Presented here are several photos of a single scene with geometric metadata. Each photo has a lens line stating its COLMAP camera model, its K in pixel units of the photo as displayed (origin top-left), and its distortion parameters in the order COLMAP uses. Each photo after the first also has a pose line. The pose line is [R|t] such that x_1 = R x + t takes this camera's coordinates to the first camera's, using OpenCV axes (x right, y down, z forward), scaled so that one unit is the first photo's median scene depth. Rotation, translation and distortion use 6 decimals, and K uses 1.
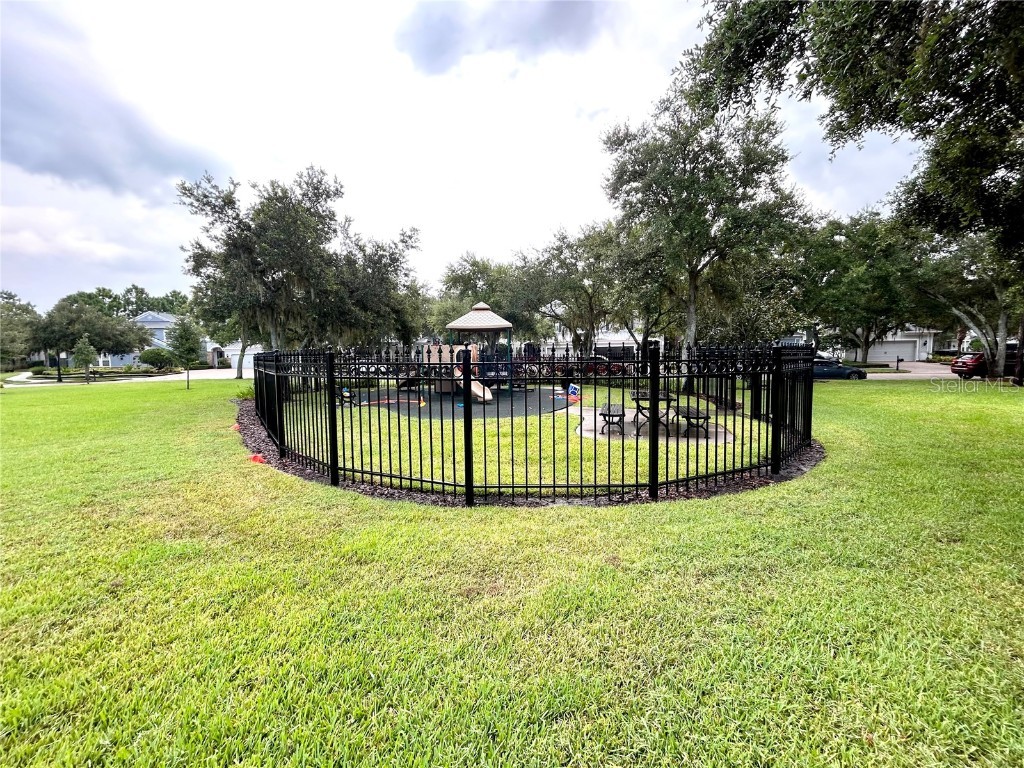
lens RADIAL K [[413.4, 0, 512.0], [0, 413.4, 384.0], [0, 0, 1]] dist [0.000658, 0.000038]
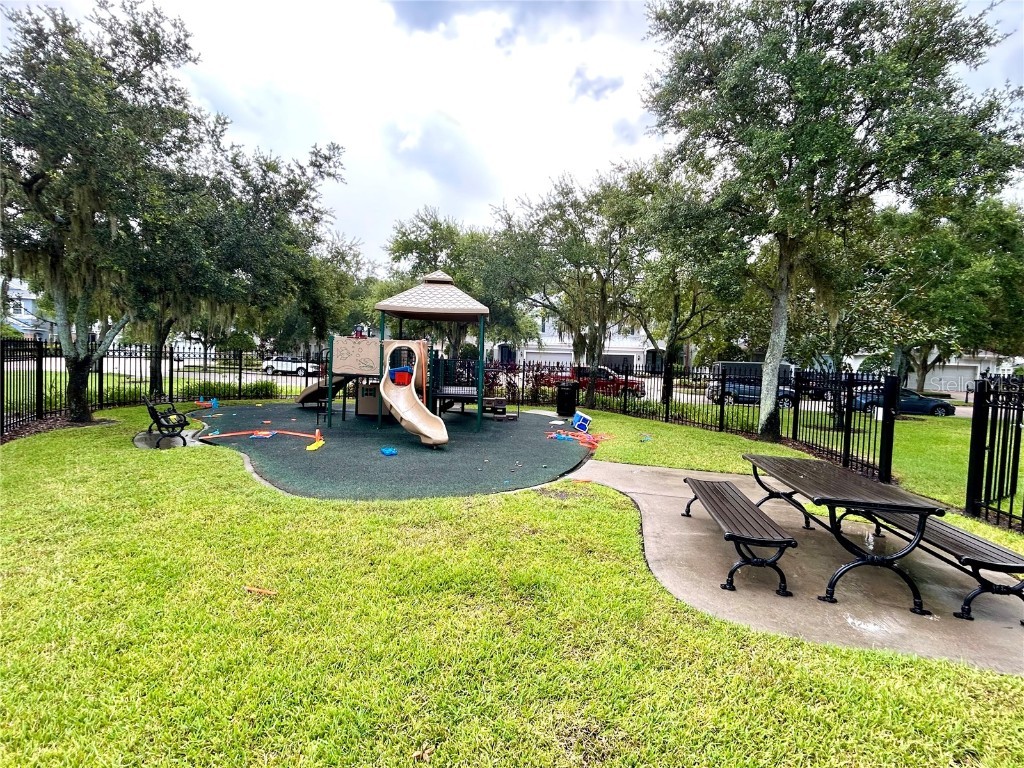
lens RADIAL K [[478.1, 0, 512.0], [0, 478.1, 384.0], [0, 0, 1]] dist [-0.001104, -0.000267]
pose [[0.996424, 0.047258, 0.070040, -0.007102], [-0.046001, 0.998752, -0.019448, -0.018683], [-0.070871, 0.016157, 0.997355, 0.233040]]
